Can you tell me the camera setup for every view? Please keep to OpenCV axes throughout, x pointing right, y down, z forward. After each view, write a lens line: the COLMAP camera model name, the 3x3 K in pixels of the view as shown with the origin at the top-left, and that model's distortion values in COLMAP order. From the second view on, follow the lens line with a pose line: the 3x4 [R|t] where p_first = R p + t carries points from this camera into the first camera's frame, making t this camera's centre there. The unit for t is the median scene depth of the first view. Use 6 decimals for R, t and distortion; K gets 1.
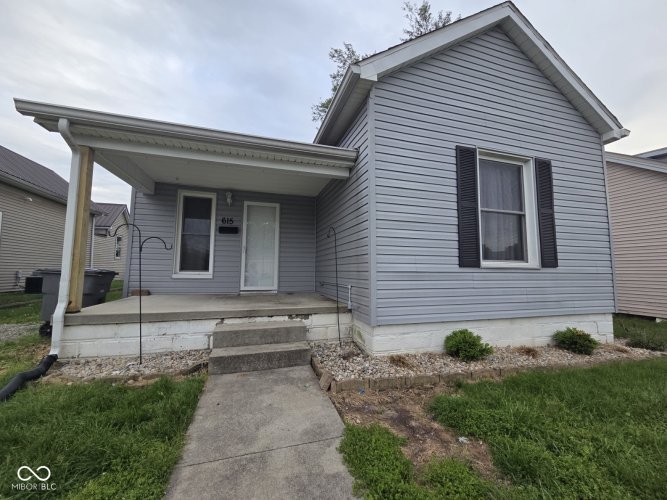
lens RADIAL K [[271.9, 0, 339.6], [0, 271.9, 248.1], [0, 0, 1]] dist [-0.001199, 0.000603]
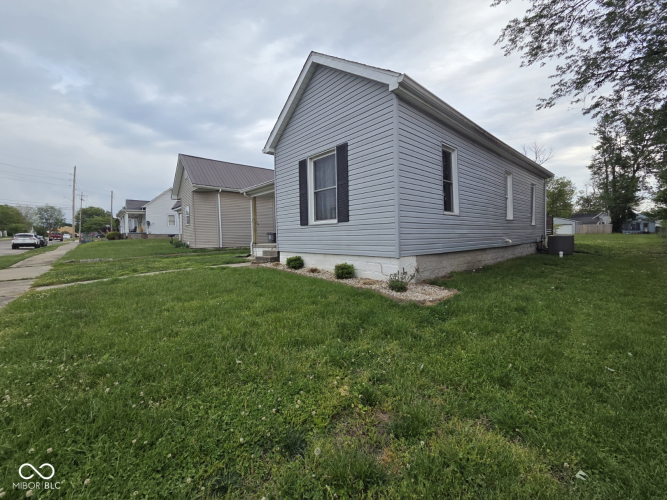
lens RADIAL K [[271.9, 0, 339.6], [0, 271.9, 248.1], [0, 0, 1]] dist [-0.001199, 0.000603]
pose [[0.429227, 0.024154, -0.902873, 2.061214], [0.098966, 0.992365, 0.073597, 0.099937], [0.897758, -0.120944, 0.423560, 0.343649]]
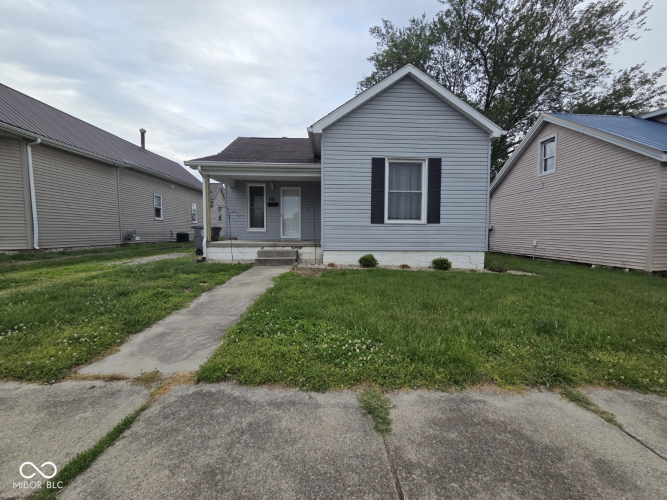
lens RADIAL K [[271.9, 0, 339.6], [0, 271.9, 248.1], [0, 0, 1]] dist [-0.001199, 0.000603]
pose [[0.964013, 0.013906, -0.265492, 0.652799], [0.023106, 0.990470, 0.135776, -0.021314], [0.264850, -0.137024, 0.954505, -0.827663]]
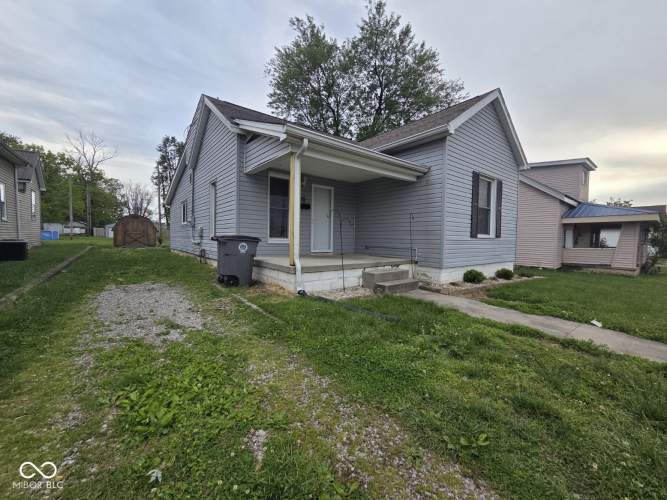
lens RADIAL K [[271.9, 0, 339.6], [0, 271.9, 248.1], [0, 0, 1]] dist [-0.001199, 0.000603]
pose [[0.930989, -0.006159, 0.364996, -0.968819], [-0.040284, 0.992018, 0.119492, -0.042040], [-0.362819, -0.125949, 0.923309, -0.379488]]
